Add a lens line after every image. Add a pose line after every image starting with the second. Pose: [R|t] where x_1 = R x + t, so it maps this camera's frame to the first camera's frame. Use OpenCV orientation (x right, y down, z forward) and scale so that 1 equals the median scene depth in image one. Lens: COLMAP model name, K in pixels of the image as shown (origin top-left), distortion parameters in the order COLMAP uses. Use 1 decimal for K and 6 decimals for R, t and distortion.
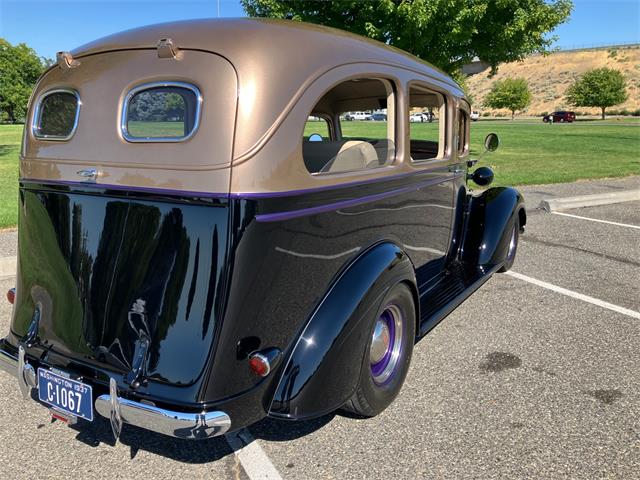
lens RADIAL K [[517.1, 0, 323.5], [0, 517.1, 240.2], [0, 0, 1]] dist [0.003309, -0.007171]
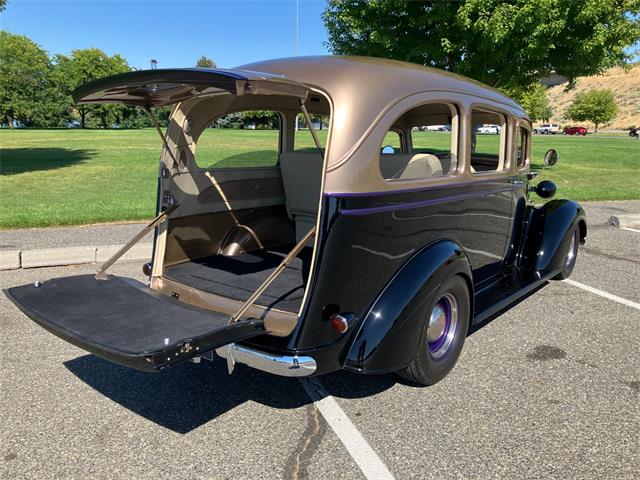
lens RADIAL K [[524.9, 0, 323.9], [0, 524.9, 241.3], [0, 0, 1]] dist [0.001488, 0.003673]
pose [[0.991110, 0.043813, -0.125625, -0.004205], [-0.045992, 0.998836, -0.014504, 0.032227], [0.124843, 0.020153, 0.991972, -0.197971]]
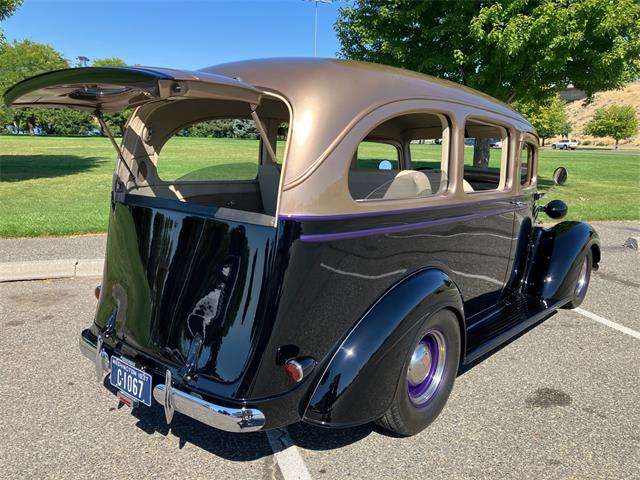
lens RADIAL K [[521.2, 0, 327.7], [0, 521.2, 241.4], [0, 0, 1]] dist [0.003432, -0.001092]
pose [[0.986189, 0.062378, -0.153427, 0.060575], [-0.068180, 0.997132, -0.032842, -0.001654], [0.150939, 0.042849, 0.987614, -0.060276]]
